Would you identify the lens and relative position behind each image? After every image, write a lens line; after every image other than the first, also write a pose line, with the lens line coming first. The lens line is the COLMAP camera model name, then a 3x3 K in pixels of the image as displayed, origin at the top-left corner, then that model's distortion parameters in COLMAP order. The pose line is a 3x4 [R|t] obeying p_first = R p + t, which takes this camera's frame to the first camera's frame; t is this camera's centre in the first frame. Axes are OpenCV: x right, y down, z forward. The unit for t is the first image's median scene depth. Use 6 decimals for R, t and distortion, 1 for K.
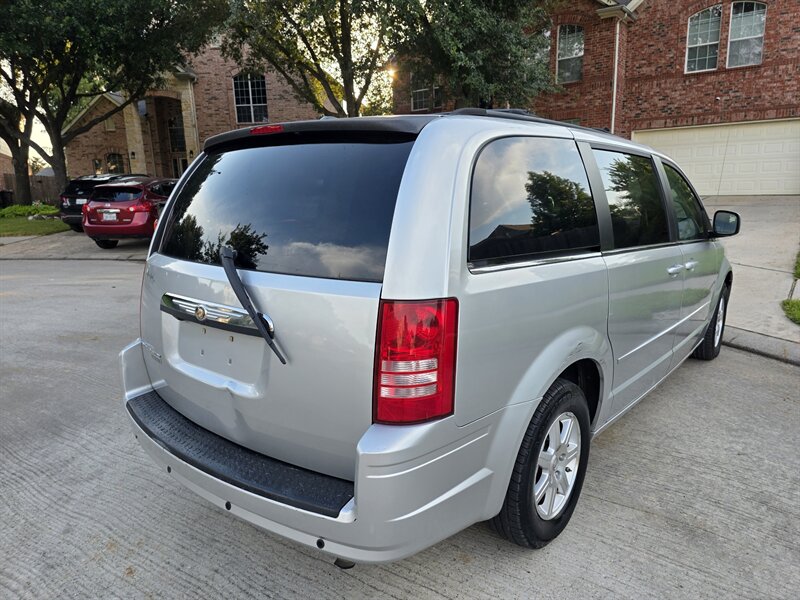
lens RADIAL K [[537.3, 0, 405.4], [0, 537.3, 301.4], [0, 0, 1]] dist [0.065027, -0.062696]
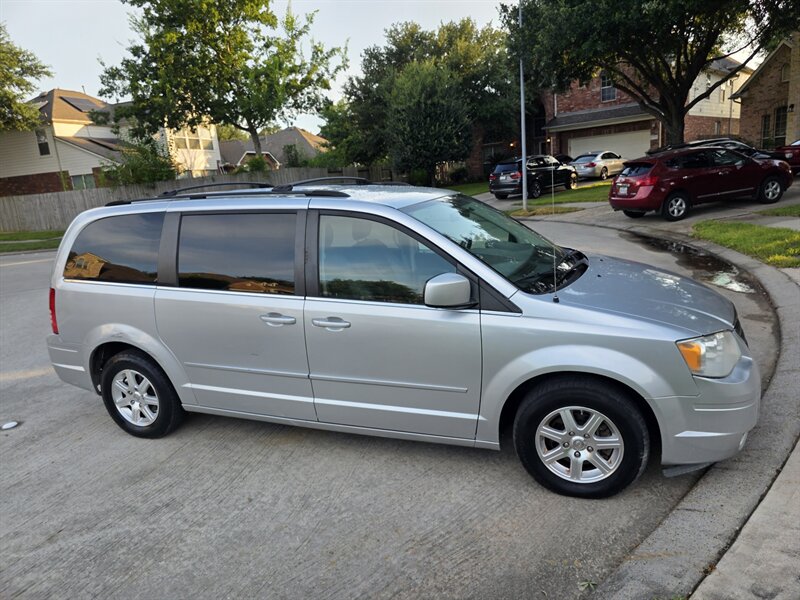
lens RADIAL K [[537.3, 0, 403.4], [0, 537.3, 300.7], [0, 0, 1]] dist [0.065027, -0.062696]
pose [[0.323817, 0.207420, -0.923103, 1.391291], [-0.120967, 0.976742, 0.177039, -0.281322], [0.938355, 0.054337, 0.341376, 0.773166]]
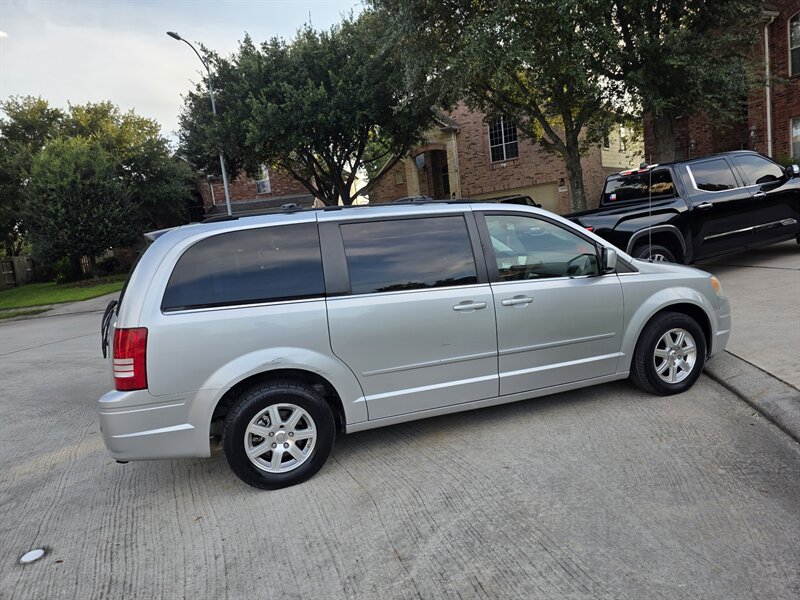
lens RADIAL K [[537.3, 0, 407.0], [0, 537.3, 303.8], [0, 0, 1]] dist [0.065027, -0.062696]
pose [[0.848272, -0.003917, -0.529547, 0.897505], [-0.015880, 0.999335, -0.032829, -0.020459], [0.529323, 0.036257, 0.847645, -0.075321]]
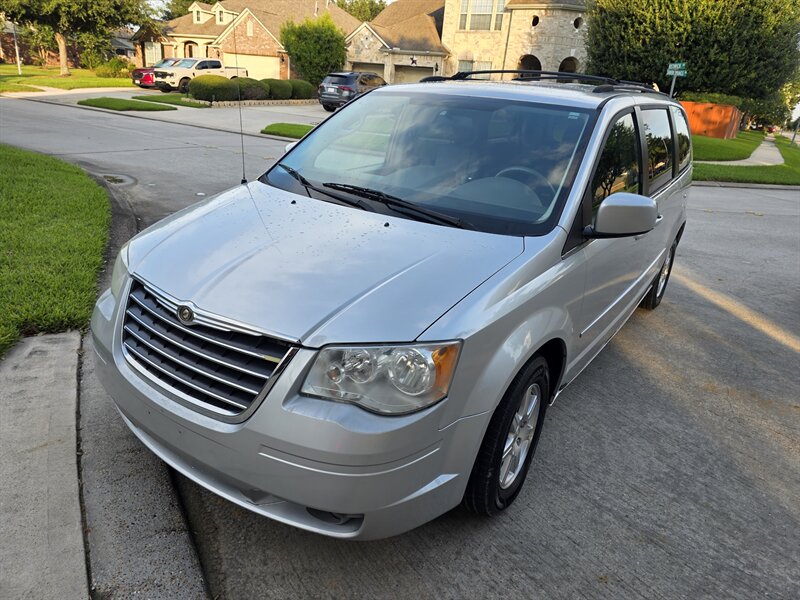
lens RADIAL K [[537.3, 0, 410.2], [0, 537.3, 294.6], [0, 0, 1]] dist [0.065027, -0.062696]
pose [[-0.993704, -0.025768, -0.109038, 0.542486], [-0.080040, 0.844265, 0.529916, -0.485223], [0.078402, 0.535306, -0.841011, 2.092252]]
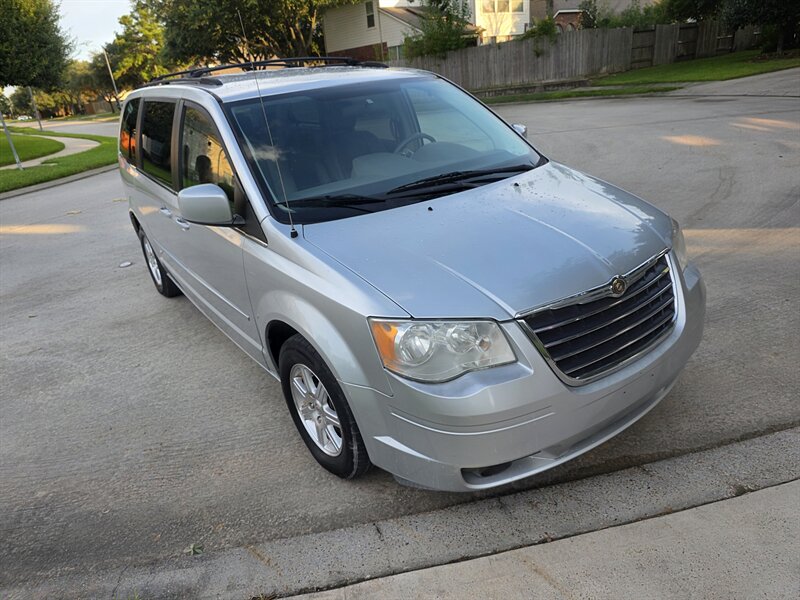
lens RADIAL K [[537.3, 0, 399.2], [0, 537.3, 305.0], [0, 0, 1]] dist [0.065027, -0.062696]
pose [[-0.251811, 0.419660, -0.872053, 1.277414], [-0.096425, 0.885726, 0.454083, -0.395224], [0.962961, 0.198431, -0.182570, 1.523042]]
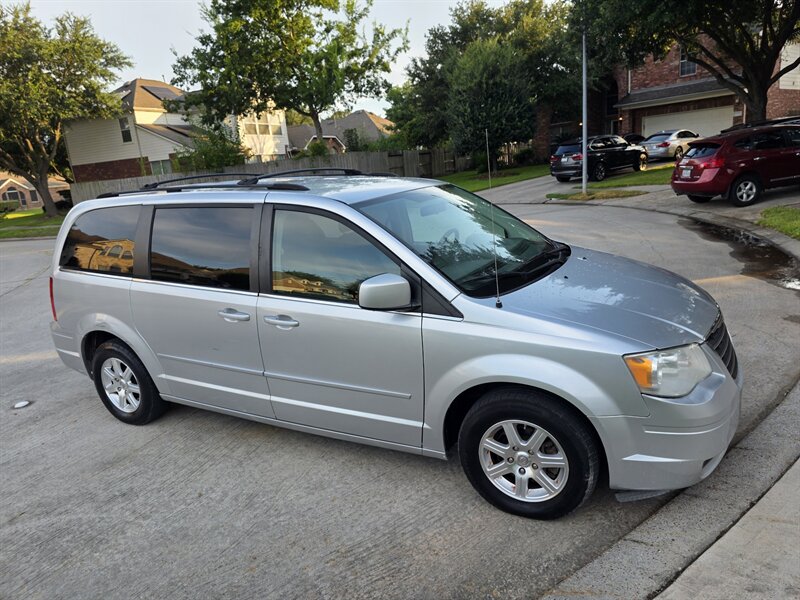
lens RADIAL K [[537.3, 0, 408.1], [0, 537.3, 295.5], [0, 0, 1]] dist [0.065027, -0.062696]
pose [[0.206458, 0.234039, -0.950053, 1.399746], [-0.116854, 0.969921, 0.213539, -0.324850], [0.971453, 0.066930, 0.227596, 0.971653]]
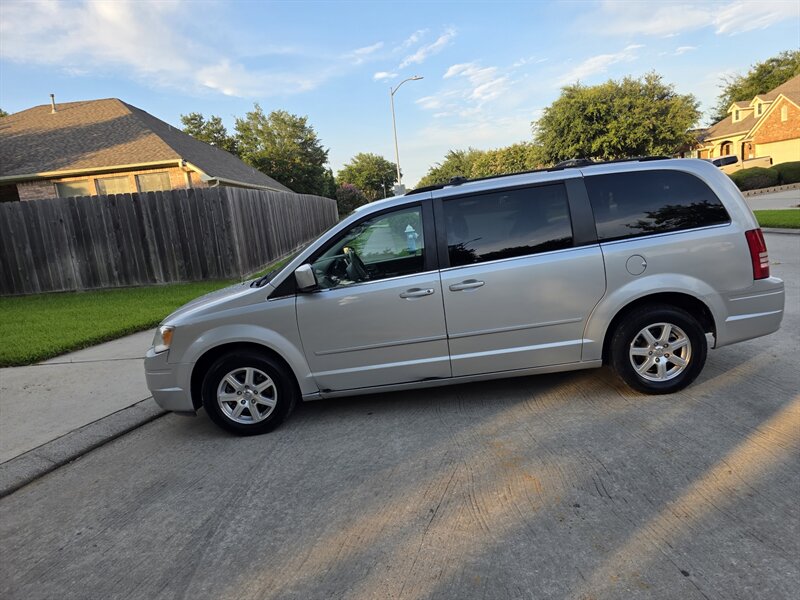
lens RADIAL K [[537.3, 0, 402.7], [0, 537.3, 301.8], [0, 0, 1]] dist [0.065027, -0.062696]
pose [[-0.622621, -0.045186, 0.781218, -0.783562], [0.274863, 0.922090, 0.272397, -0.430481], [-0.732662, 0.384328, -0.561693, 1.987002]]
